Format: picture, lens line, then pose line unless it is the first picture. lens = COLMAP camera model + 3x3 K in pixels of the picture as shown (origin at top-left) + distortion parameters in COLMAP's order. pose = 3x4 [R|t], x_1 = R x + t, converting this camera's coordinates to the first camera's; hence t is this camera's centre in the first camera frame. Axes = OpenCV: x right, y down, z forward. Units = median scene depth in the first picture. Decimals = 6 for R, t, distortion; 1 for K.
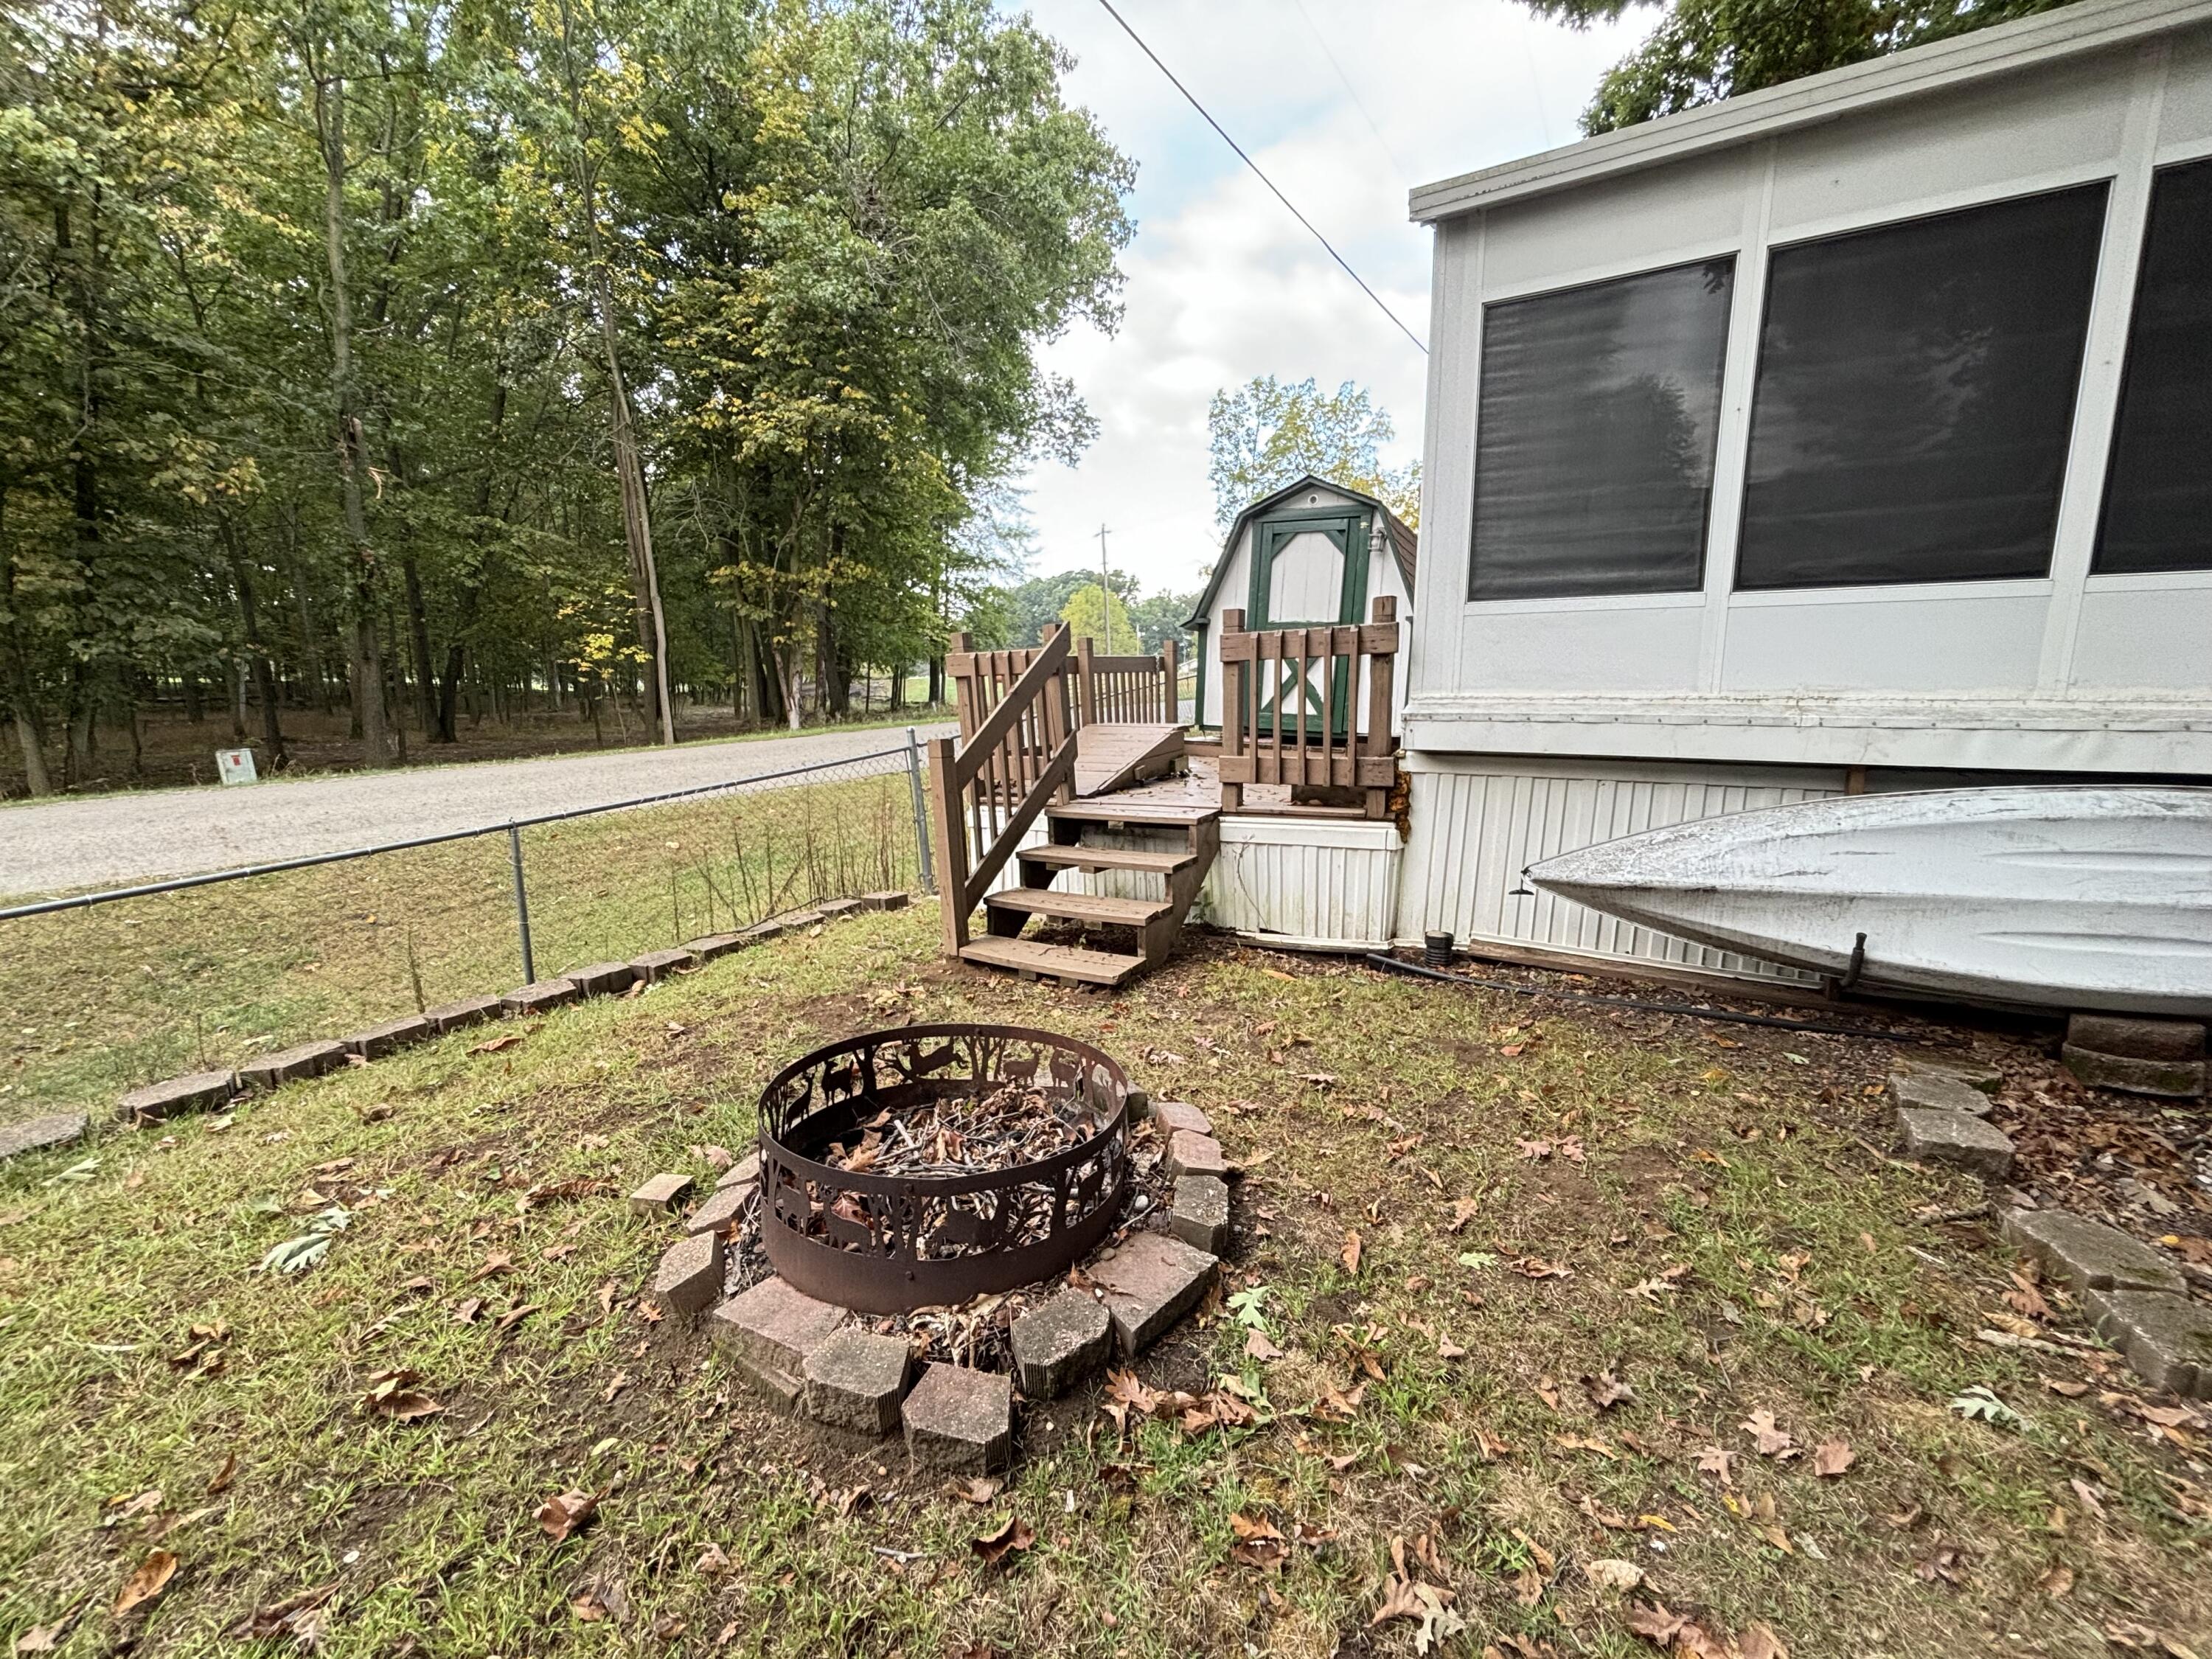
lens RADIAL K [[893.6, 0, 1106.0], [0, 893.6, 829.5], [0, 0, 1]] dist [0.001322, -0.000214]
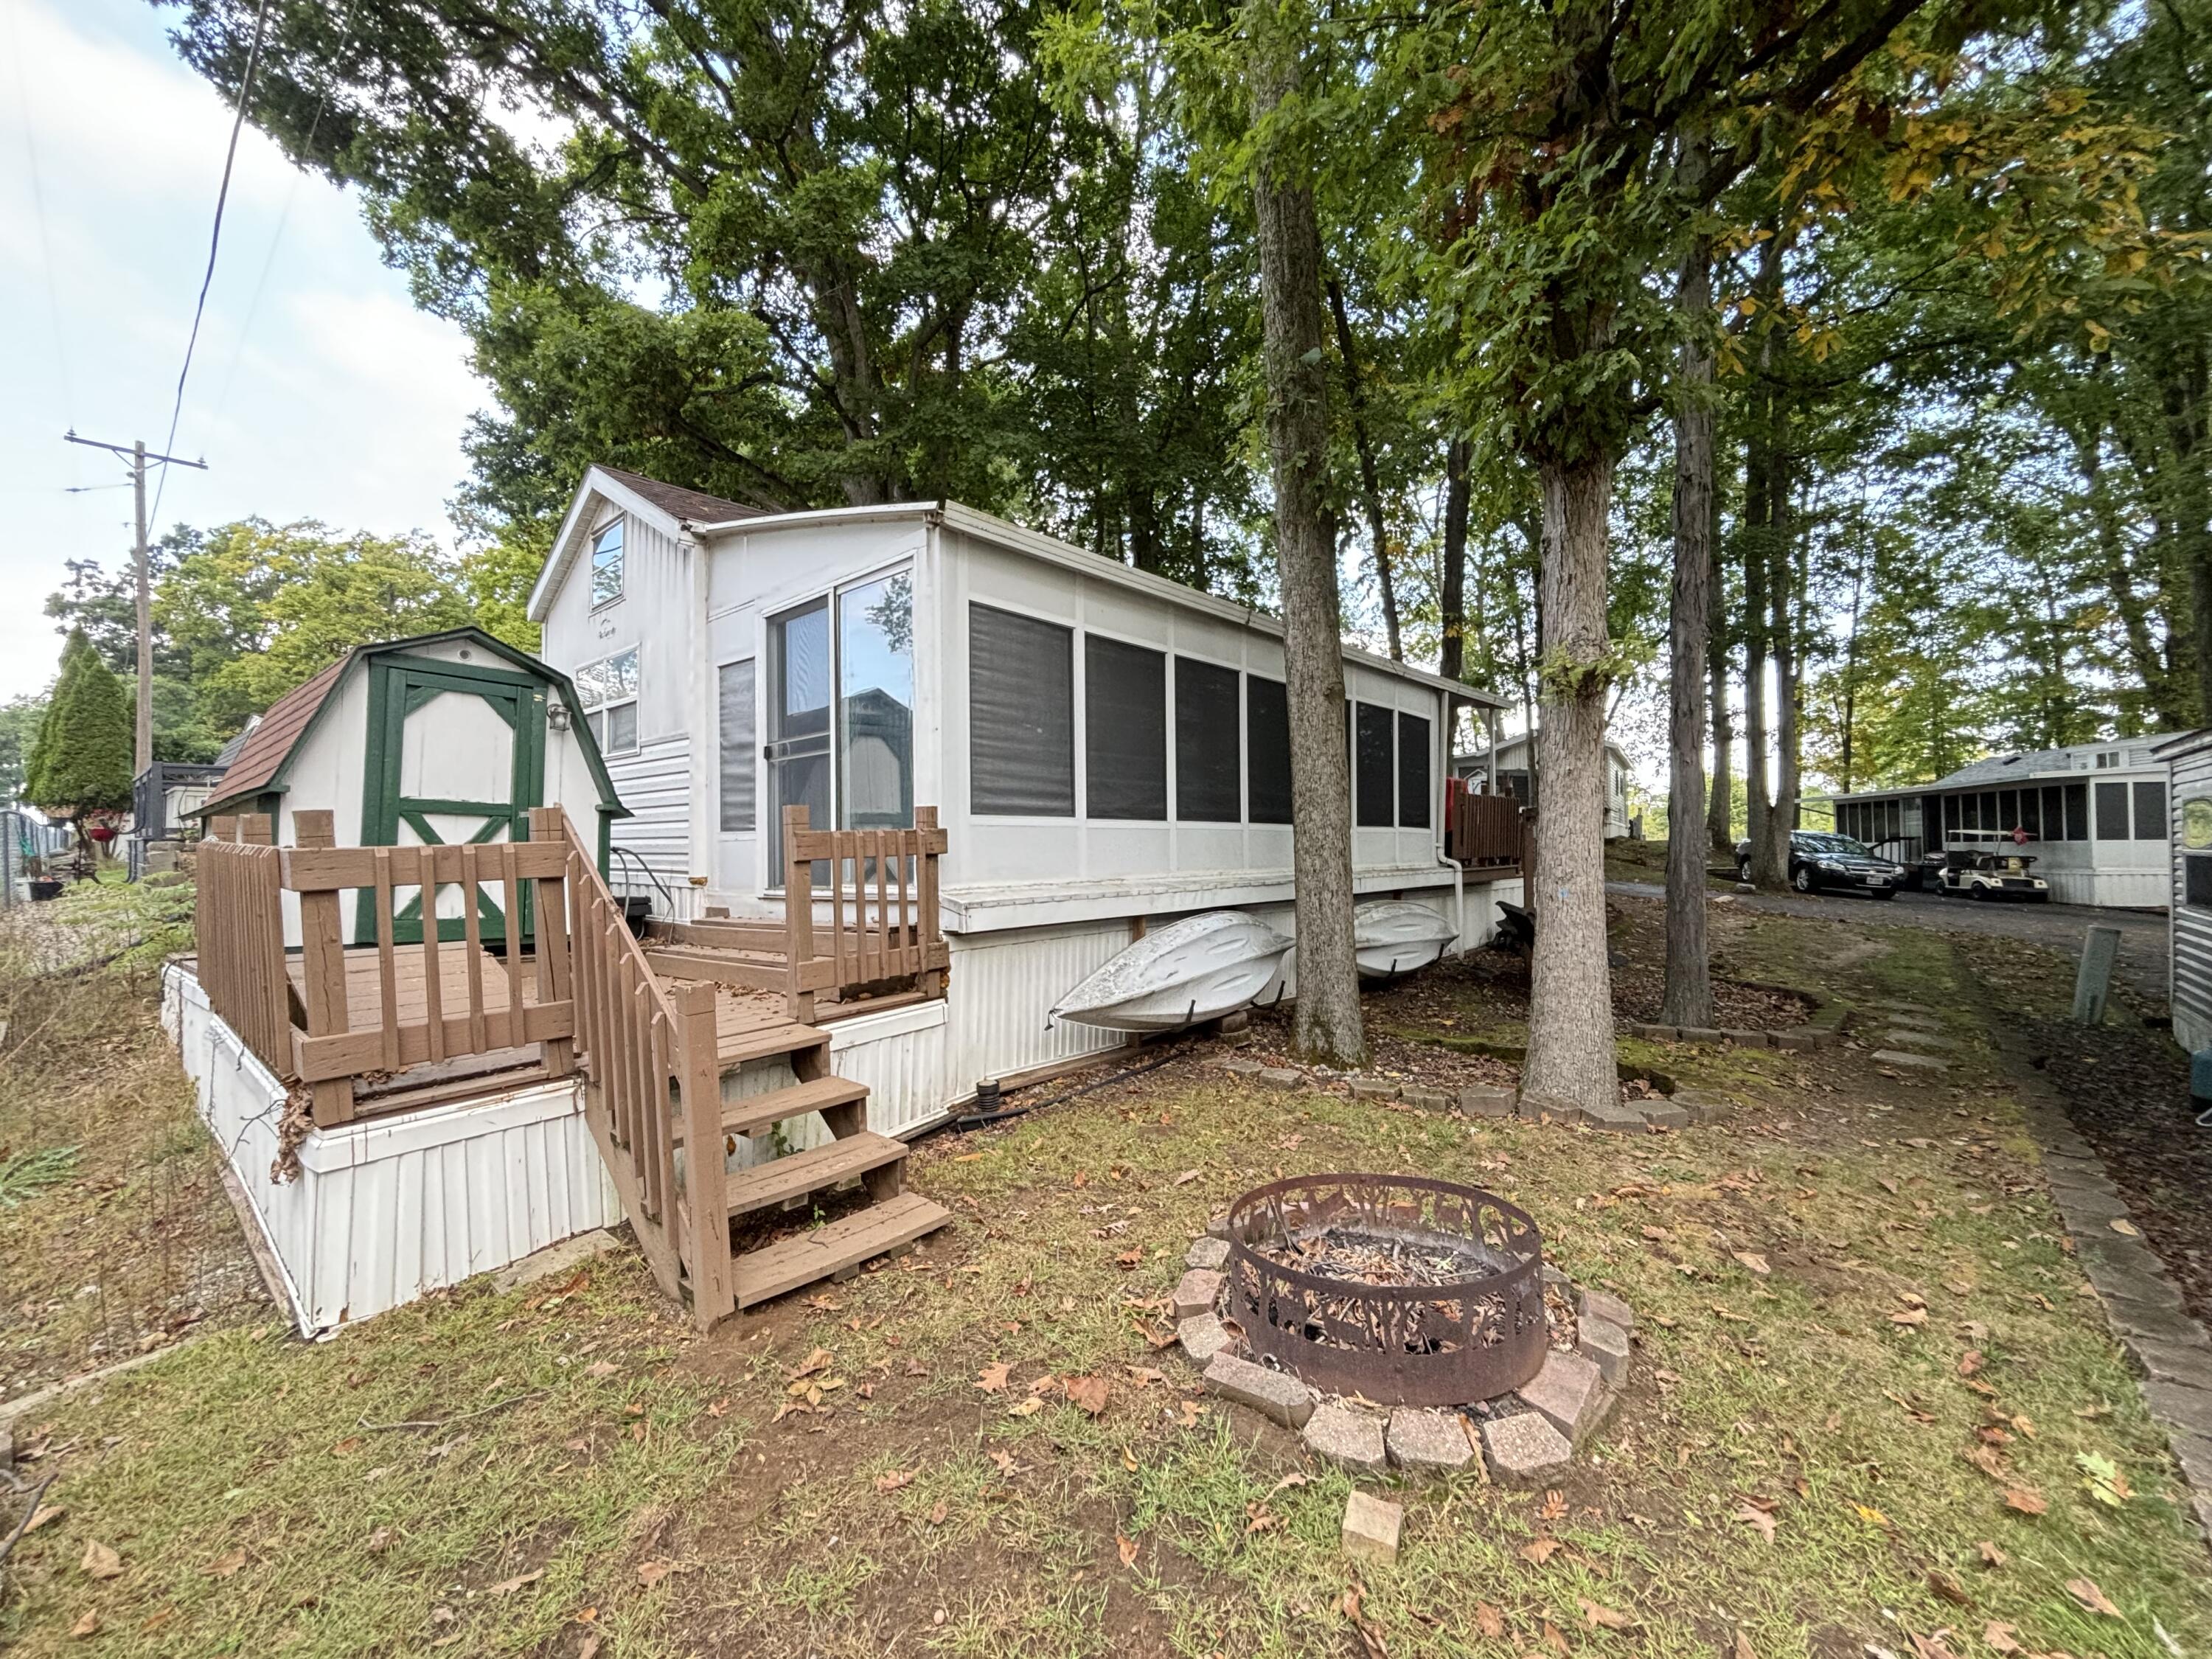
lens RADIAL K [[893.6, 0, 1106.0], [0, 893.6, 829.5], [0, 0, 1]] dist [0.001322, -0.000214]
pose [[0.178015, 0.019332, 0.983838, -0.857864], [0.169318, 0.984293, -0.049977, -0.142563], [-0.969351, 0.175479, 0.171946, 0.623140]]
